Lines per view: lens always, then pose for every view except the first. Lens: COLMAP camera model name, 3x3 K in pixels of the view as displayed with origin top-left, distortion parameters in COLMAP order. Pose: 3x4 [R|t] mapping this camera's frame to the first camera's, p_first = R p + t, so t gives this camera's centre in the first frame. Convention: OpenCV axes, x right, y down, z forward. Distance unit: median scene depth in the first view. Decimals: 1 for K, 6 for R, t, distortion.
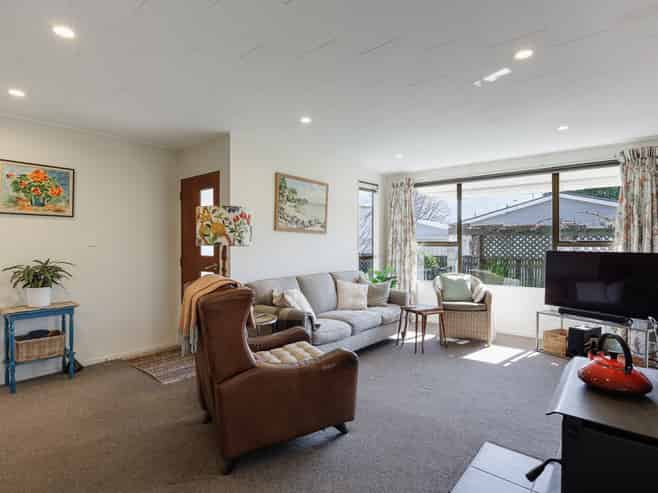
lens RADIAL K [[351.1, 0, 326.2], [0, 351.1, 243.6], [0, 0, 1]] dist [-0.001534, -0.000283]
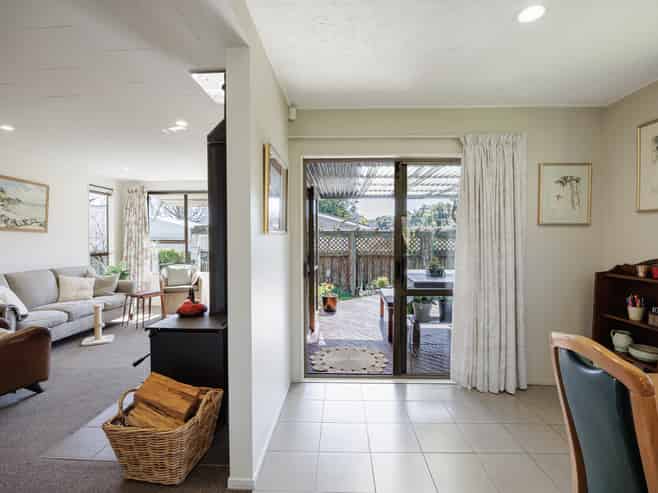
lens RADIAL K [[326.3, 0, 331.2], [0, 326.3, 243.6], [0, 0, 1]] dist [-0.001399, -0.000092]
pose [[0.807424, -0.007811, 0.589919, 0.116604], [0.002907, 0.999953, 0.009261, -0.001443], [-0.589964, -0.005763, 0.807409, -0.306008]]
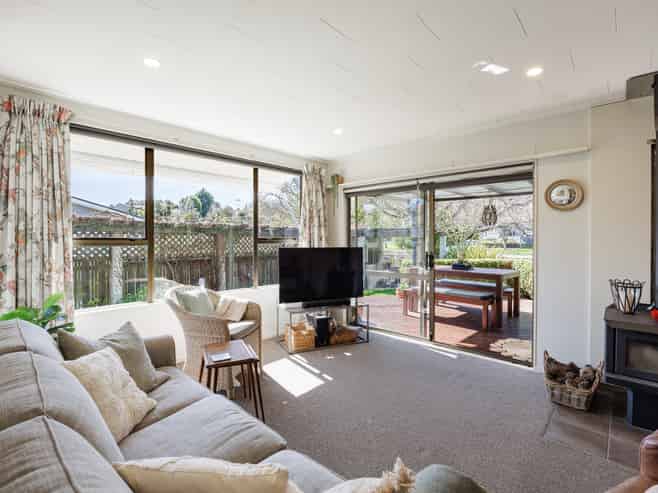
lens RADIAL K [[326.3, 0, 331.2], [0, 326.3, 243.6], [0, 0, 1]] dist [-0.001399, -0.000092]
pose [[0.076628, -0.013886, 0.996963, -0.225262], [-0.005665, 0.999881, 0.014362, -0.004885], [-0.997044, -0.006749, 0.076540, 0.687608]]
